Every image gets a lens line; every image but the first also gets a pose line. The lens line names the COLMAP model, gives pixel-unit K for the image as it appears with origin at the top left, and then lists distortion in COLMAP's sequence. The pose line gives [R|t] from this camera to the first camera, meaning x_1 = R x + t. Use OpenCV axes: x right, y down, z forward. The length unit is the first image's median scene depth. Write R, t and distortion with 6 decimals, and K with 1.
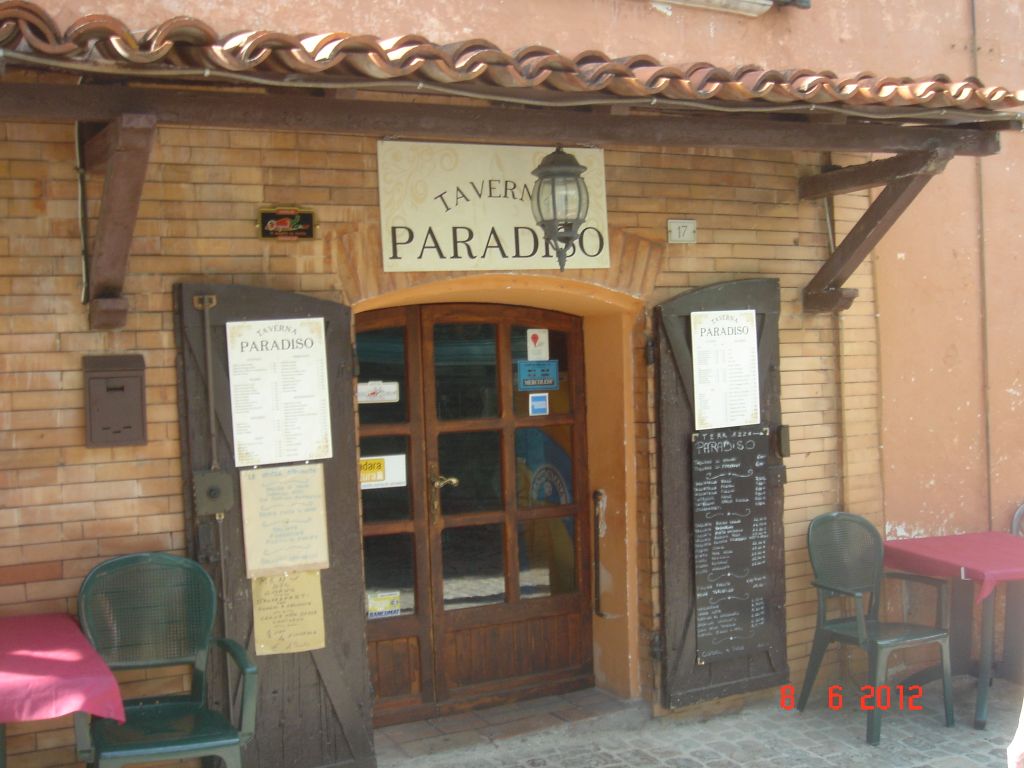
lens RADIAL K [[1154.4, 0, 512.0], [0, 1154.4, 384.0], [0, 0, 1]] dist [-0.161993, 0.090282]
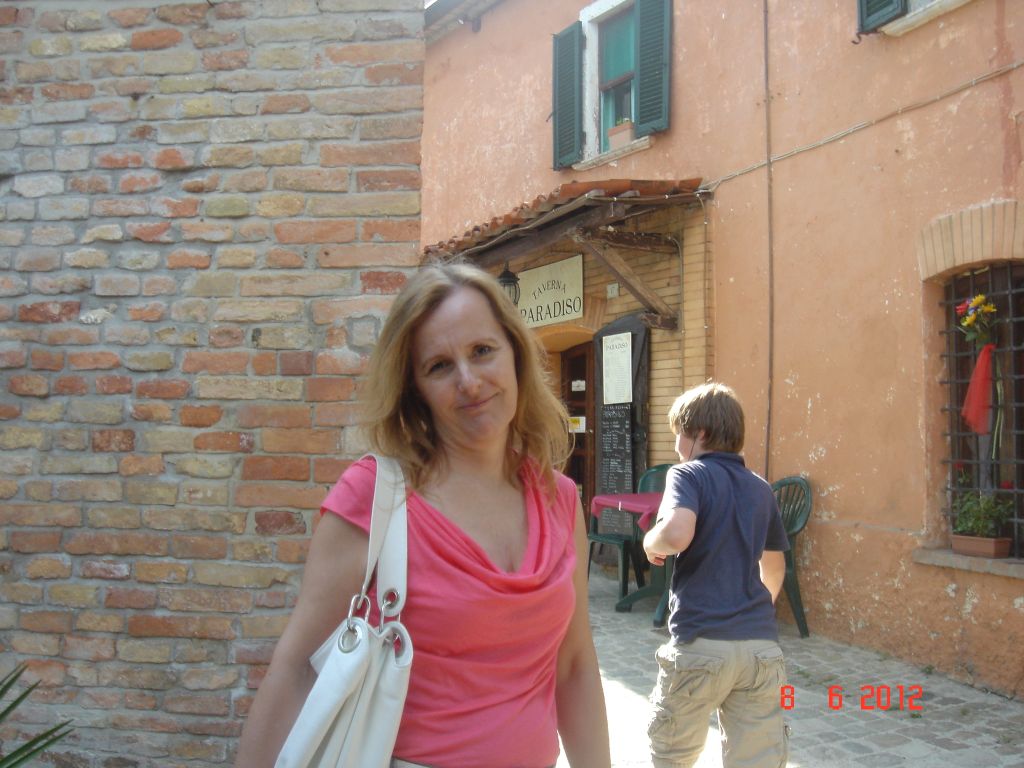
lens RADIAL K [[1154.4, 0, 512.0], [0, 1154.4, 384.0], [0, 0, 1]] dist [-0.161993, 0.090282]
pose [[0.033205, -0.020956, -0.999229, 1.869167], [-0.032308, 0.999235, -0.022029, 0.051527], [0.998926, 0.033015, 0.032503, 0.788489]]
